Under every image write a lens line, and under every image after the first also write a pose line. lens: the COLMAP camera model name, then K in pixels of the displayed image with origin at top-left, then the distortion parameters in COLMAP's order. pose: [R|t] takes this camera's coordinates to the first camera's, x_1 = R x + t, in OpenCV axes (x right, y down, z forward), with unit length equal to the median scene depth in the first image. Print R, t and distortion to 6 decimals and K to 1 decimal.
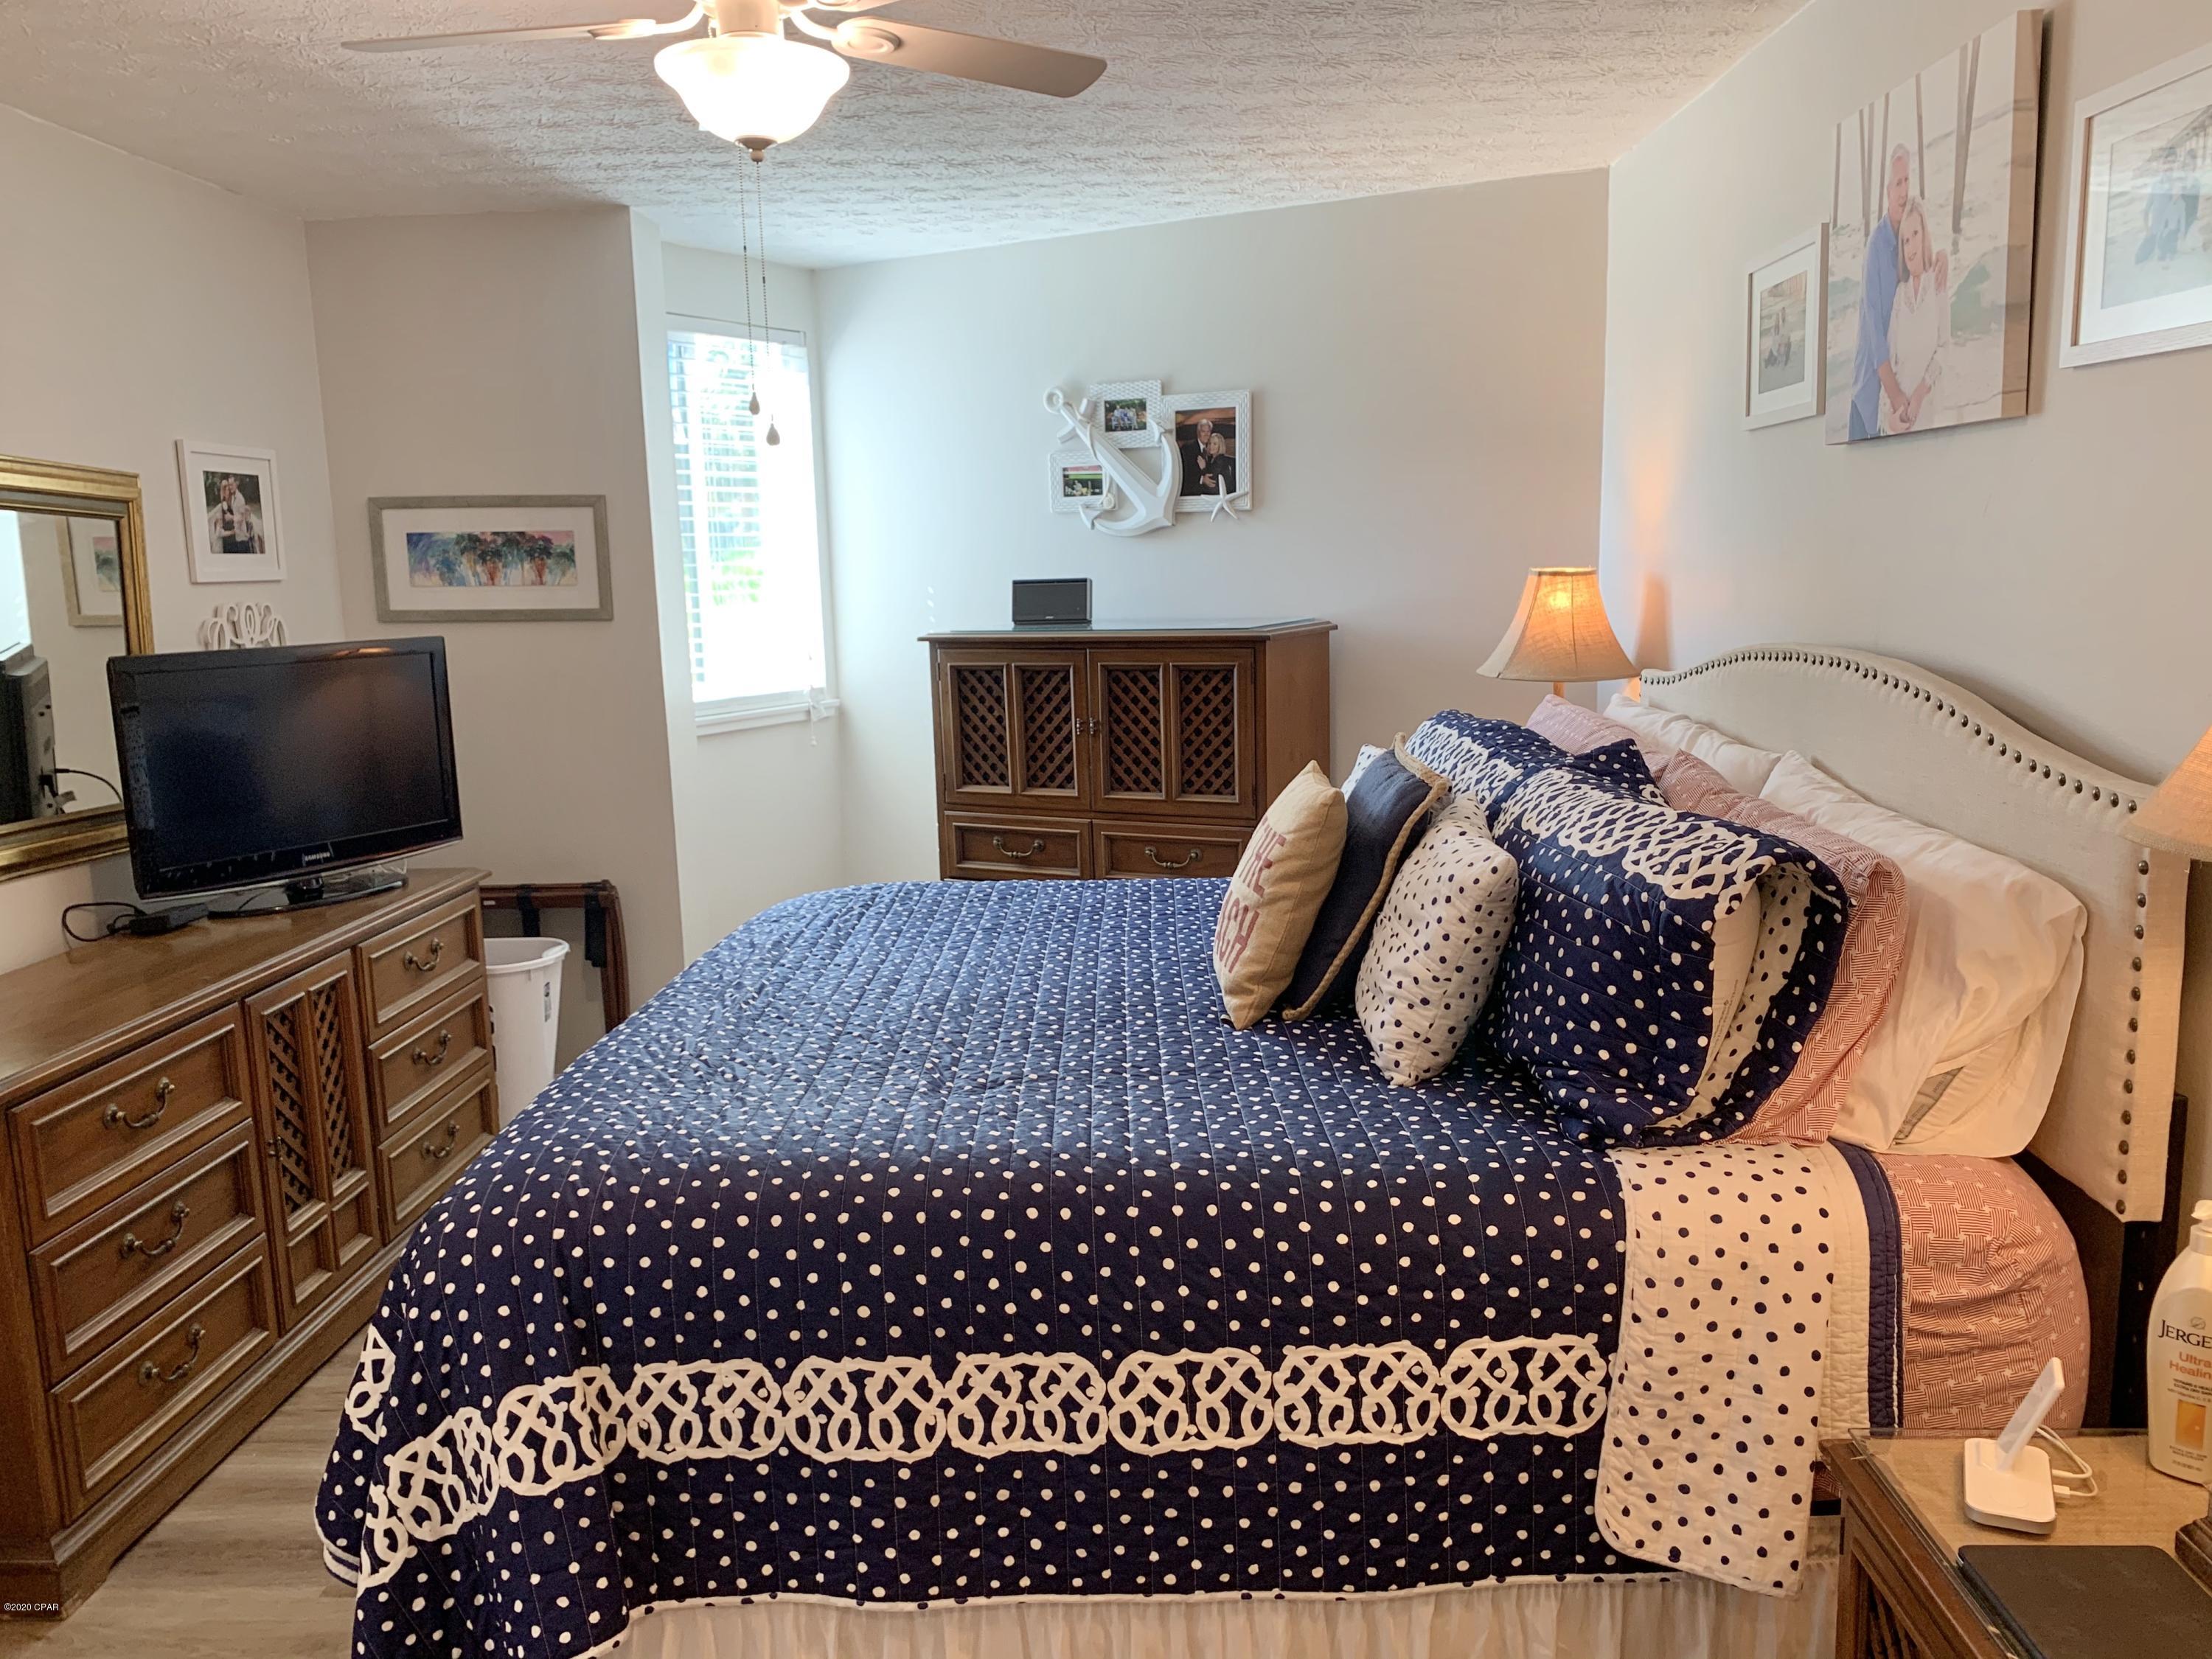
lens RADIAL K [[1681.9, 0, 1118.7], [0, 1681.9, 838.4], [0, 0, 1]] dist [0.042118, -0.055551]
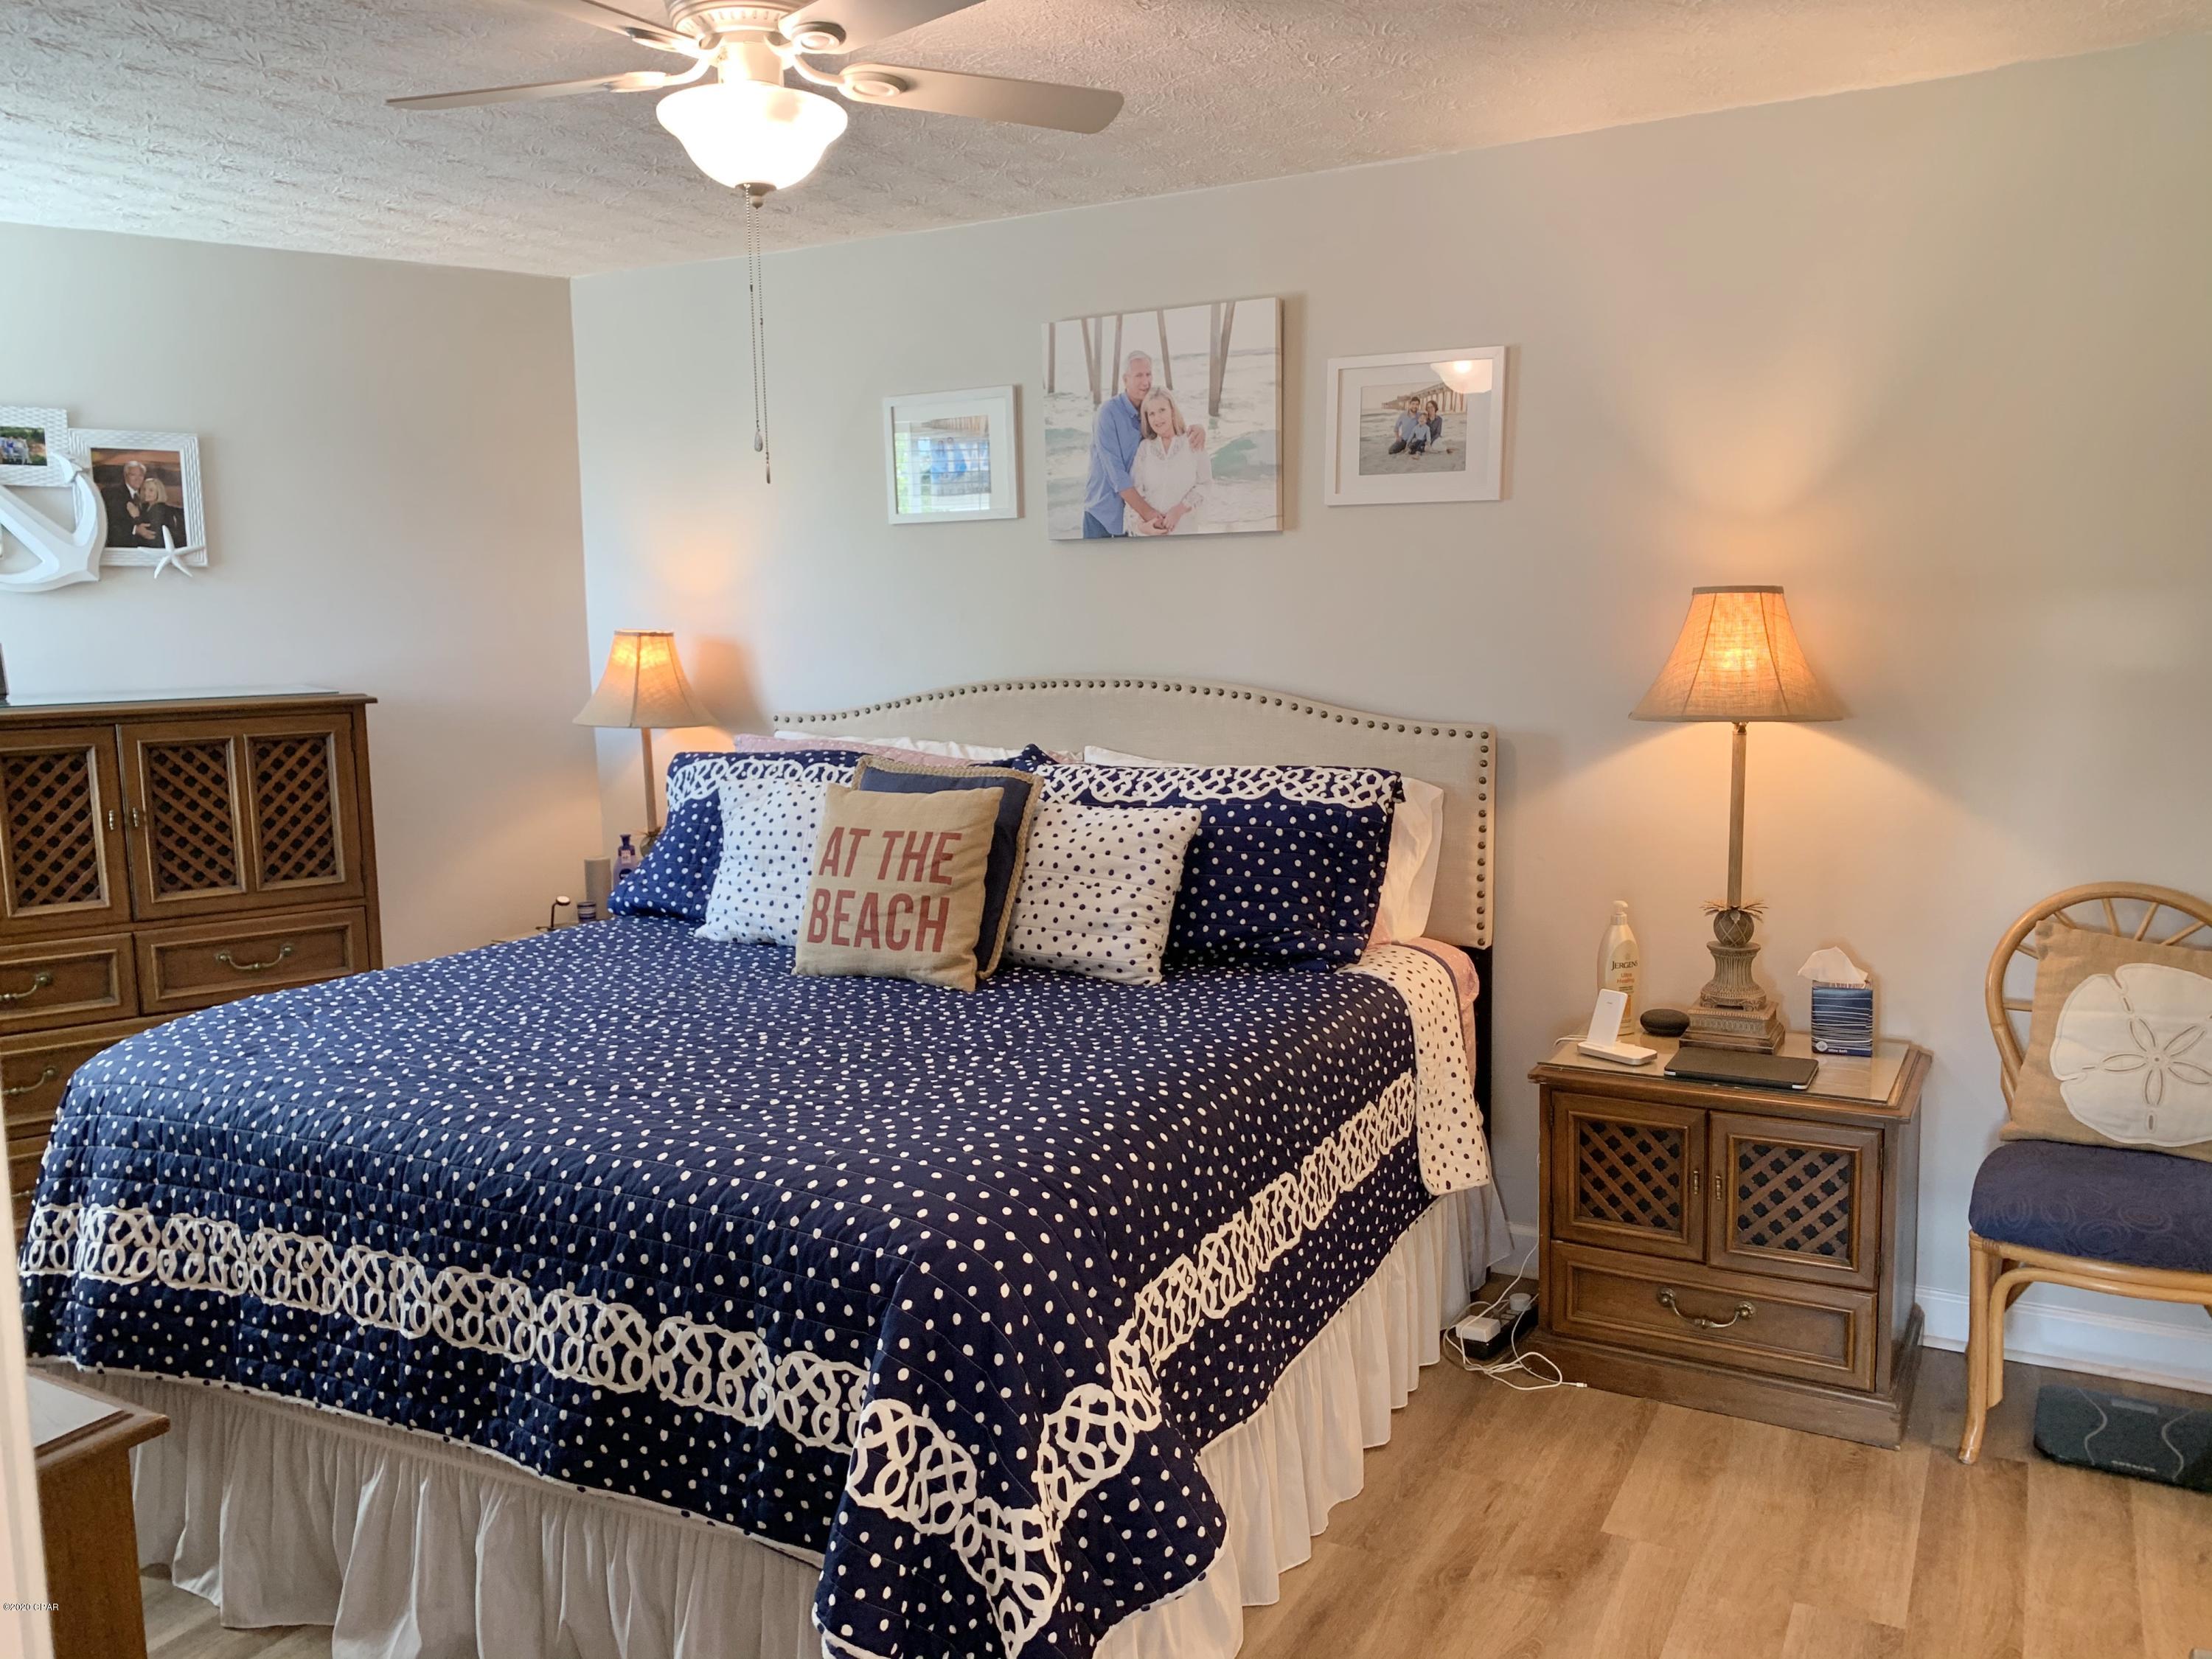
lens RADIAL K [[1681.9, 0, 1113.6], [0, 1681.9, 825.4], [0, 0, 1]] dist [0.042118, -0.055551]
pose [[0.460005, -0.093165, 0.883015, -0.536220], [0.151834, 0.988086, 0.025153, -0.010815], [-0.874838, 0.122501, 0.468670, 0.190909]]
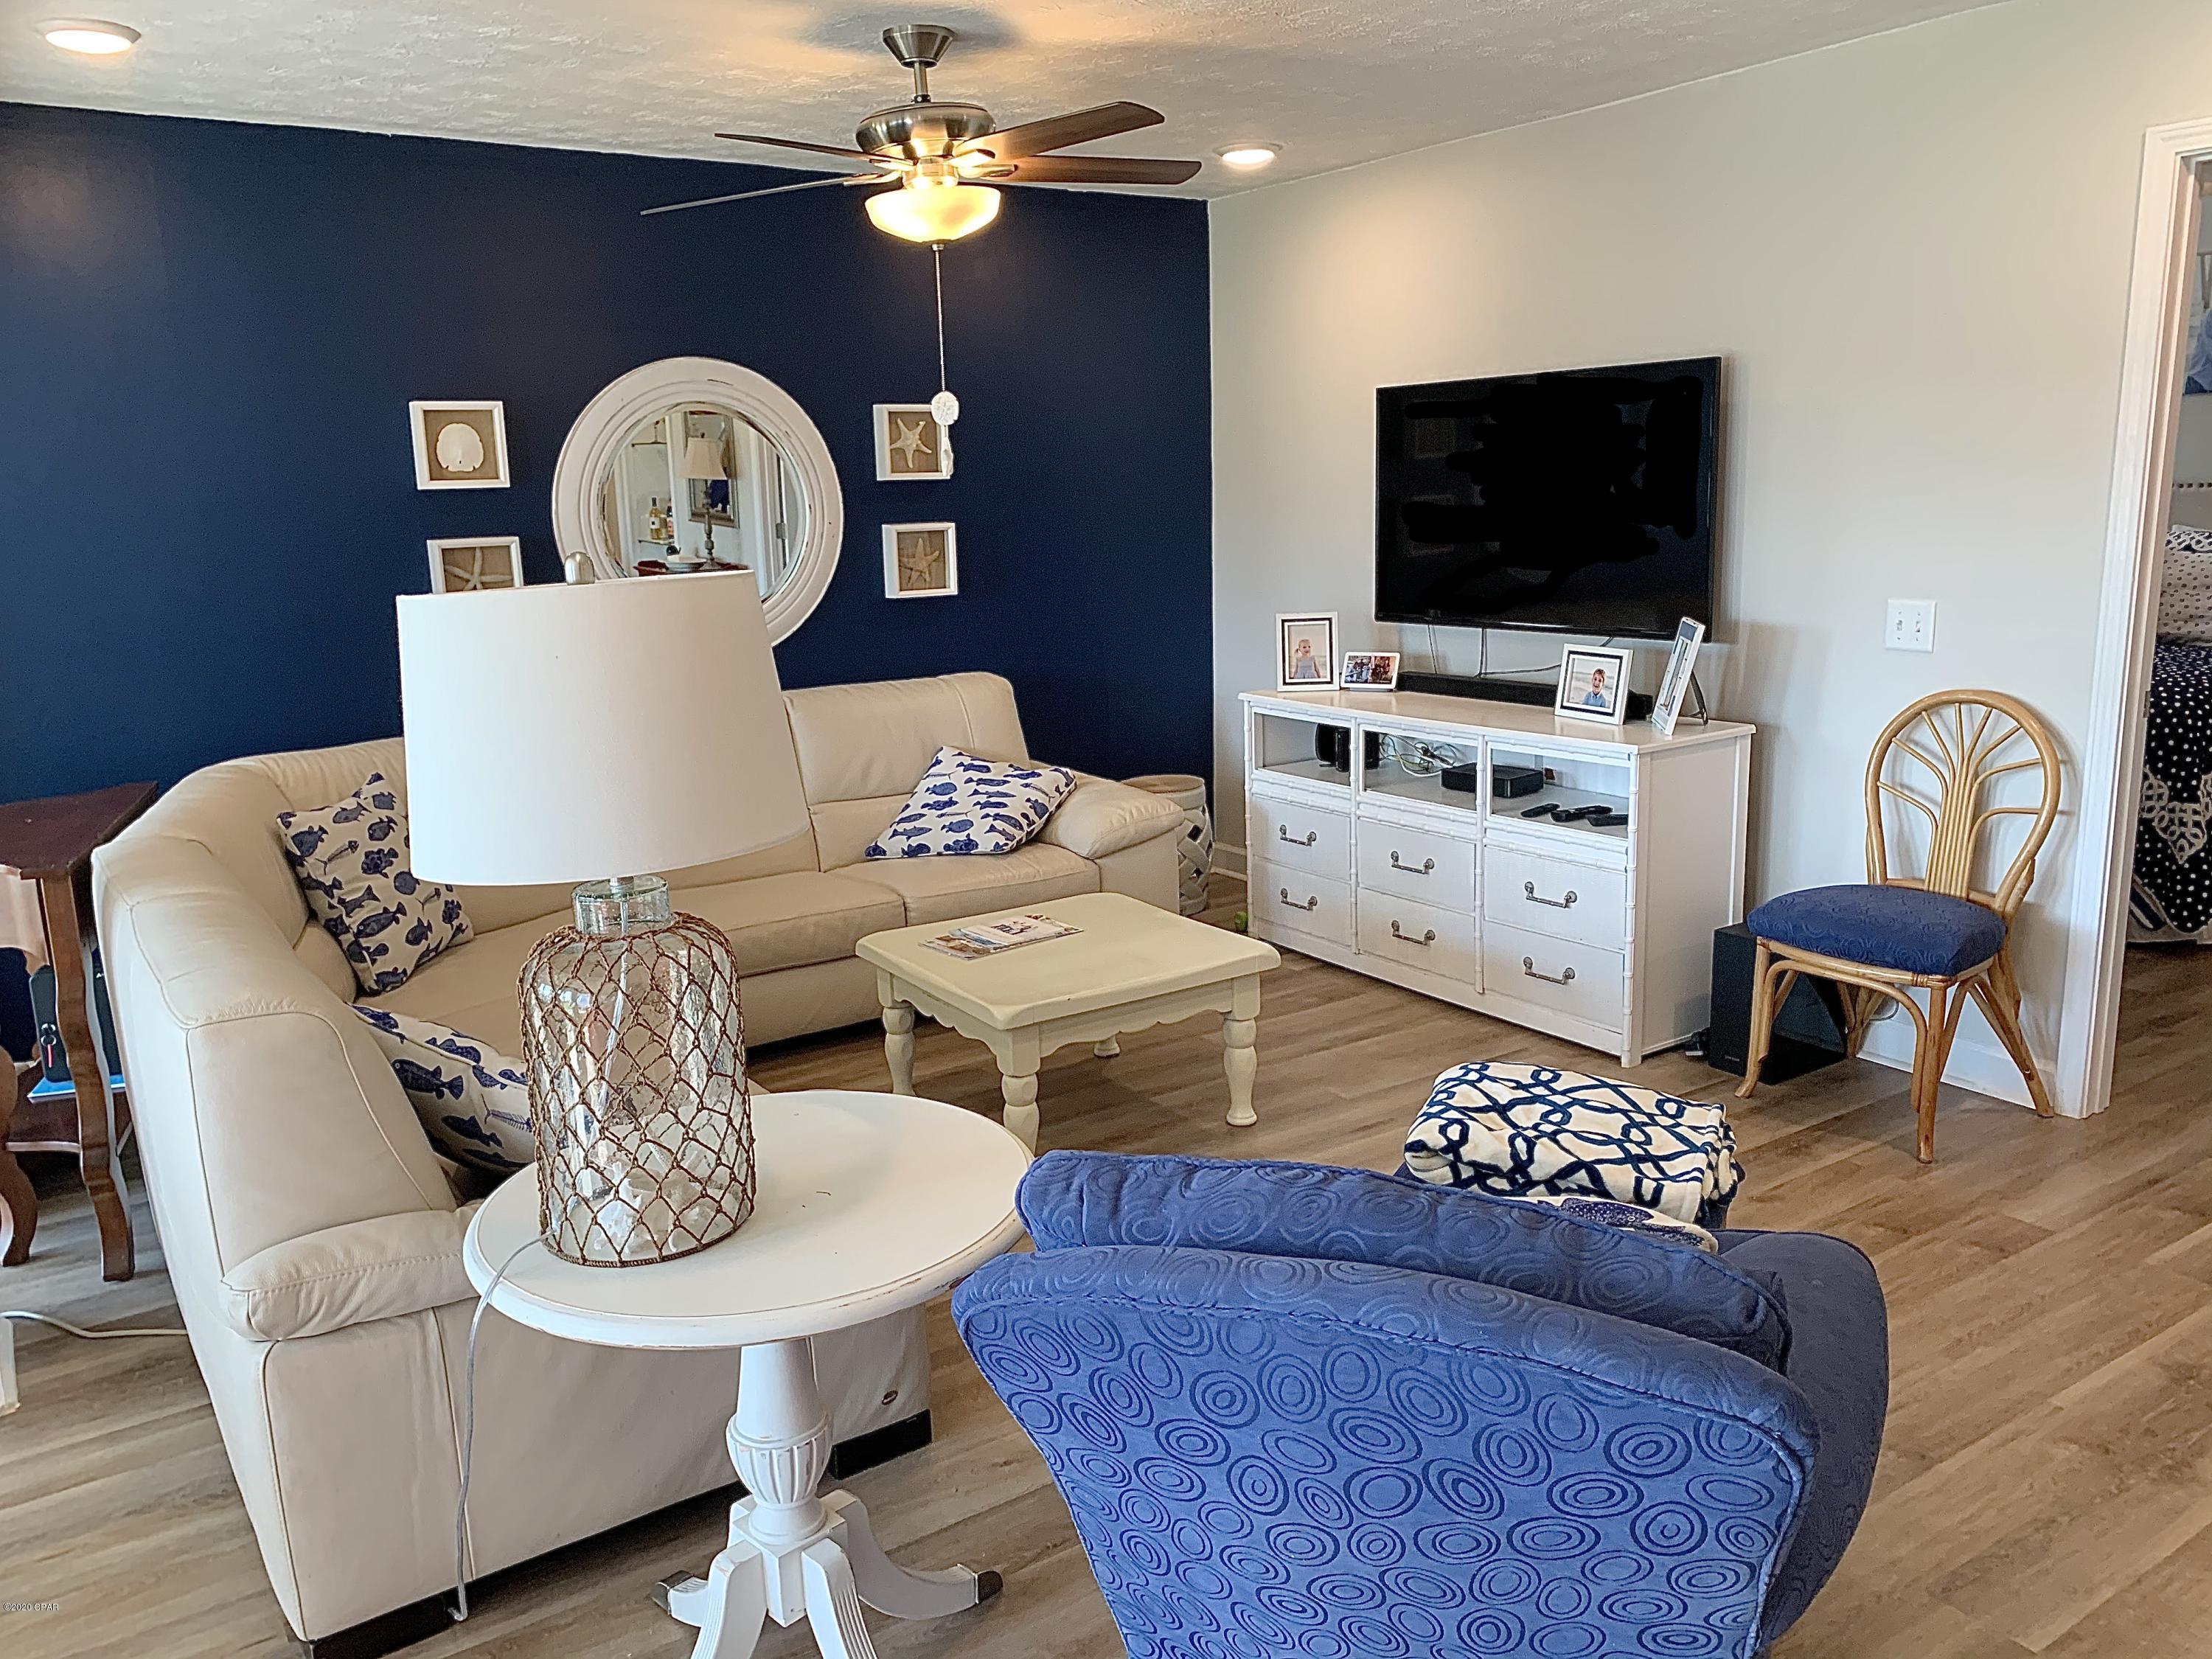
lens RADIAL K [[1658.3, 0, 1101.3], [0, 1658.3, 823.1], [0, 0, 1]] dist [0.026686, -0.018935]
pose [[0.825861, -0.118465, 0.551289, -1.306858], [0.108142, 0.992809, 0.051339, 0.046727], [-0.553407, 0.017218, 0.832733, -0.055750]]
